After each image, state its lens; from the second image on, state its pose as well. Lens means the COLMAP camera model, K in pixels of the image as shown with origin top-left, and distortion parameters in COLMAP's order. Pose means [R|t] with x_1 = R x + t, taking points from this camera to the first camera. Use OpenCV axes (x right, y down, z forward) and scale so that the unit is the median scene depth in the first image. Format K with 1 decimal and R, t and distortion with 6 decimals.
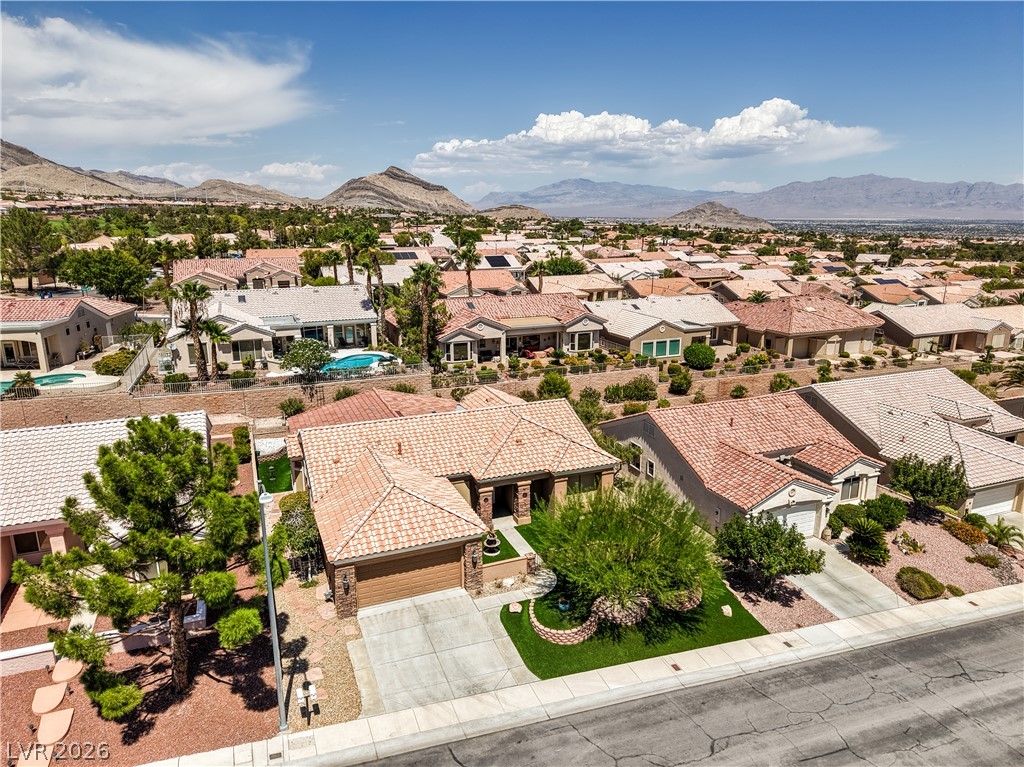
lens RADIAL K [[684.0, 0, 509.2], [0, 684.0, 378.8], [0, 0, 1]] dist [0.043650, -0.042389]
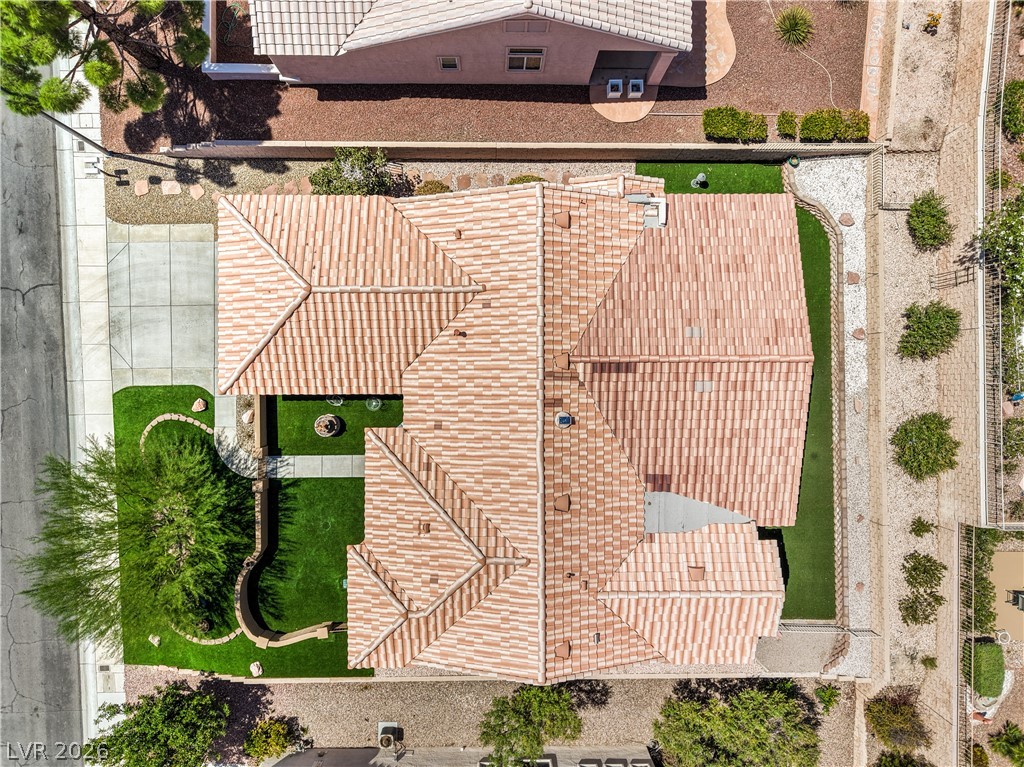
lens RADIAL K [[684.0, 0, 509.2], [0, 684.0, 378.8], [0, 0, 1]] dist [0.043650, -0.042389]
pose [[-0.373298, 0.927710, -0.001415, -0.133700], [-0.244363, -0.096857, 0.964834, -0.487801], [0.894950, 0.360516, 0.262855, 0.849081]]
